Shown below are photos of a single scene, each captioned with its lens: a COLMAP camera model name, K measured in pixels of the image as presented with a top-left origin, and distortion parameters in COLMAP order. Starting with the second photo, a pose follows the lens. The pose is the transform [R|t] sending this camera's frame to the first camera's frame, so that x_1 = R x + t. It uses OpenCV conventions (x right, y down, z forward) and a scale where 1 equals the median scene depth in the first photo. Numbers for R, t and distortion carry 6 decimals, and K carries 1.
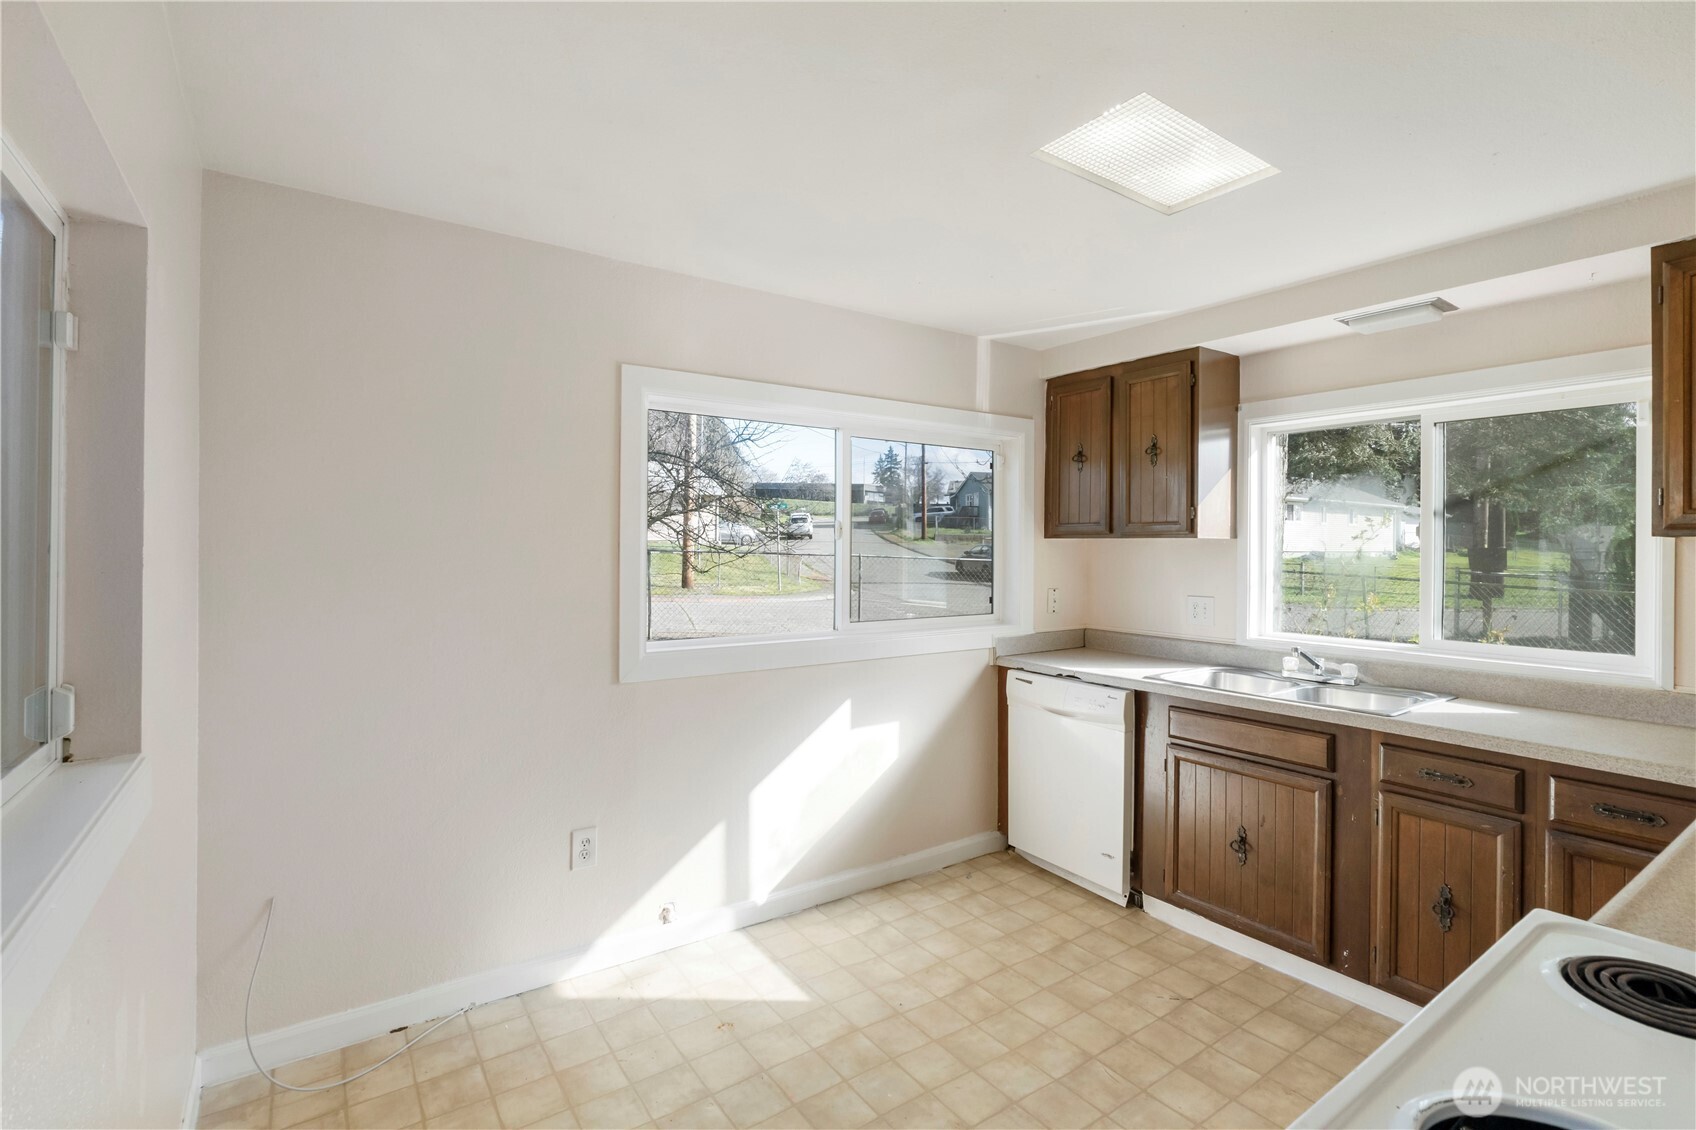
lens RADIAL K [[778.2, 0, 846.7], [0, 778.2, 555.3], [0, 0, 1]] dist [-0.003662, -0.000098]
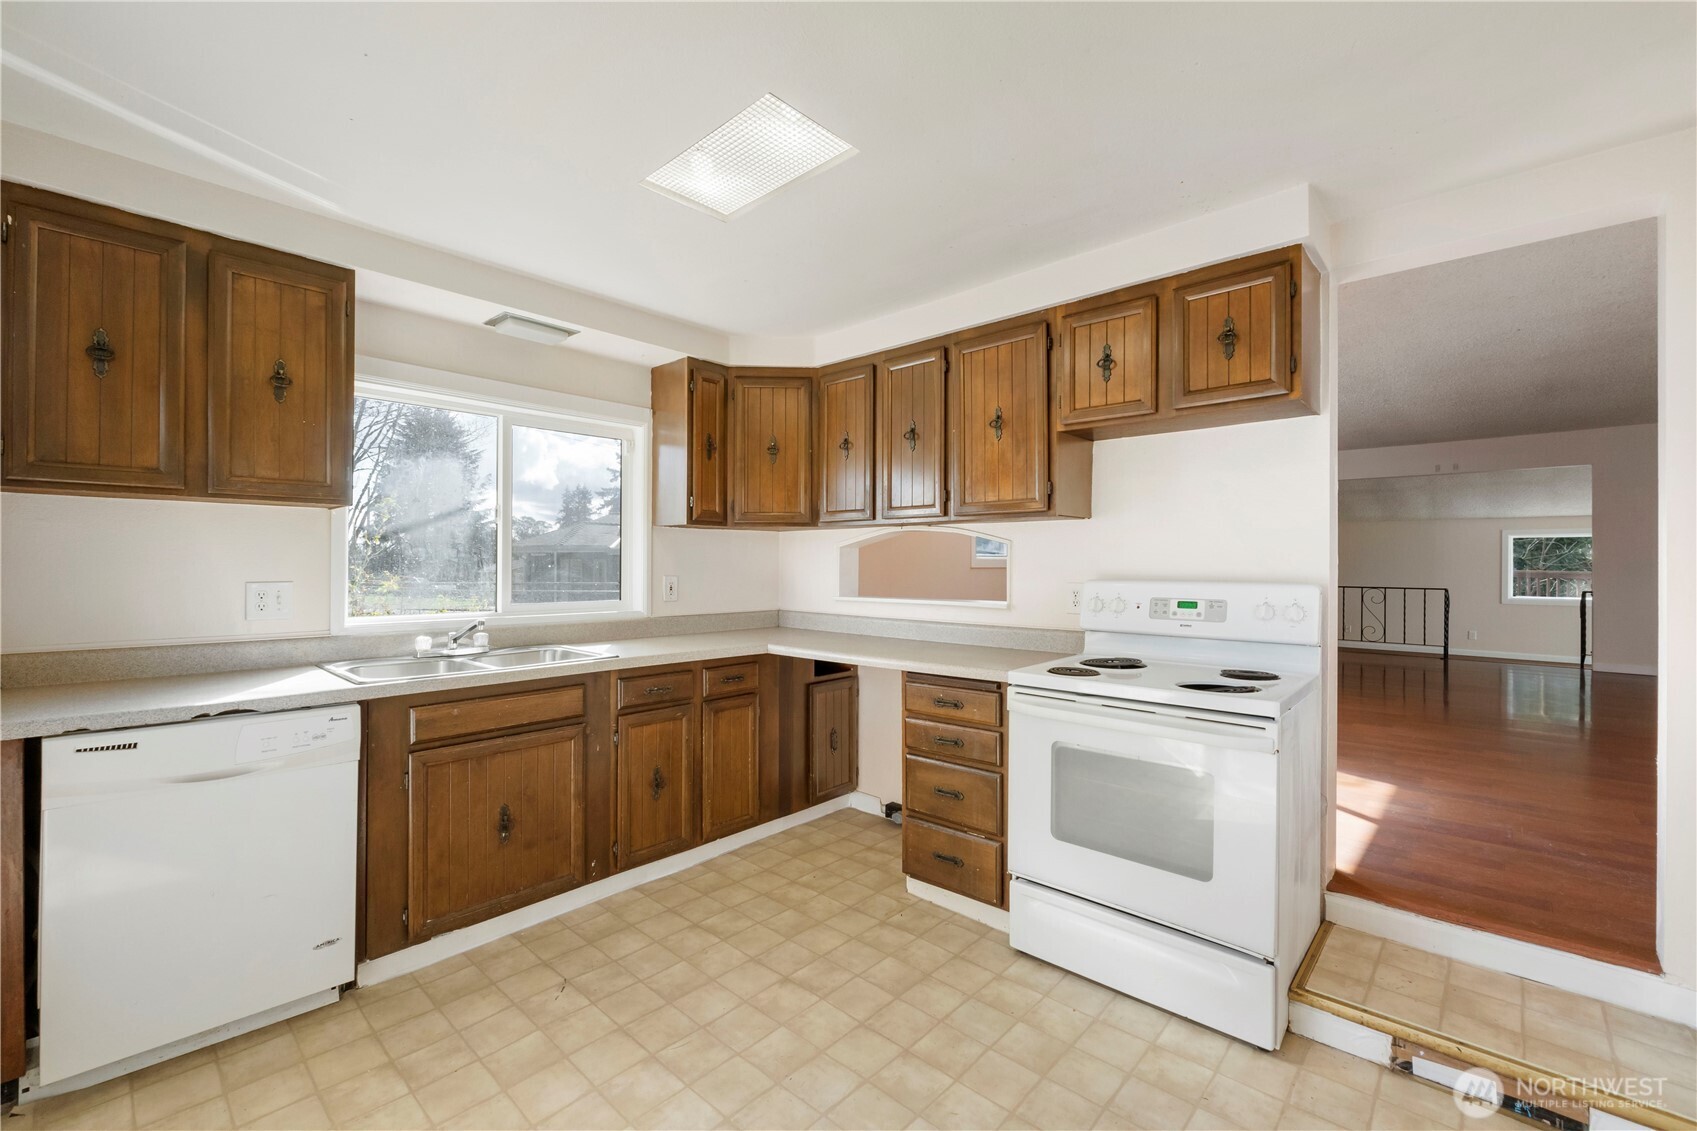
lens RADIAL K [[720.2, 0, 845.4], [0, 720.2, 561.6], [0, 0, 1]] dist [-0.006576, -0.000290]
pose [[-0.217014, -0.008476, 0.976132, -0.496356], [0.000942, 0.999960, 0.008892, 0.038206], [-0.976168, 0.002849, -0.216997, 0.831278]]
